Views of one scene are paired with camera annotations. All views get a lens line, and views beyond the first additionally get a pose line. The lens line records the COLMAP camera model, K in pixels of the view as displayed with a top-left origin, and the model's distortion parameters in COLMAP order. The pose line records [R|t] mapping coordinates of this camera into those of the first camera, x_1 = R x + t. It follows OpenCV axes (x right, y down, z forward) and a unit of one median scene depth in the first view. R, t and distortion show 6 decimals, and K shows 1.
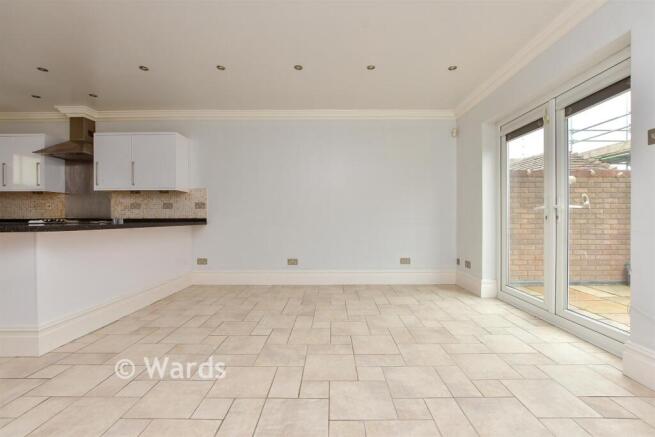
lens RADIAL K [[294.0, 0, 324.2], [0, 294.0, 218.4], [0, 0, 1]] dist [-0.014184, 0.000089]
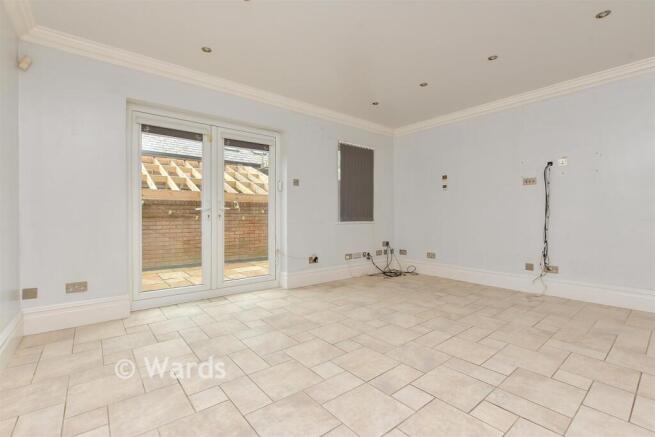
lens RADIAL K [[294.0, 0, 324.2], [0, 294.0, 218.4], [0, 0, 1]] dist [-0.014184, 0.000089]
pose [[-0.647218, -0.002690, 0.762300, -0.328124], [-0.001671, 0.999996, 0.002110, 0.001652], [-0.762303, 0.000091, -0.647220, 0.898324]]
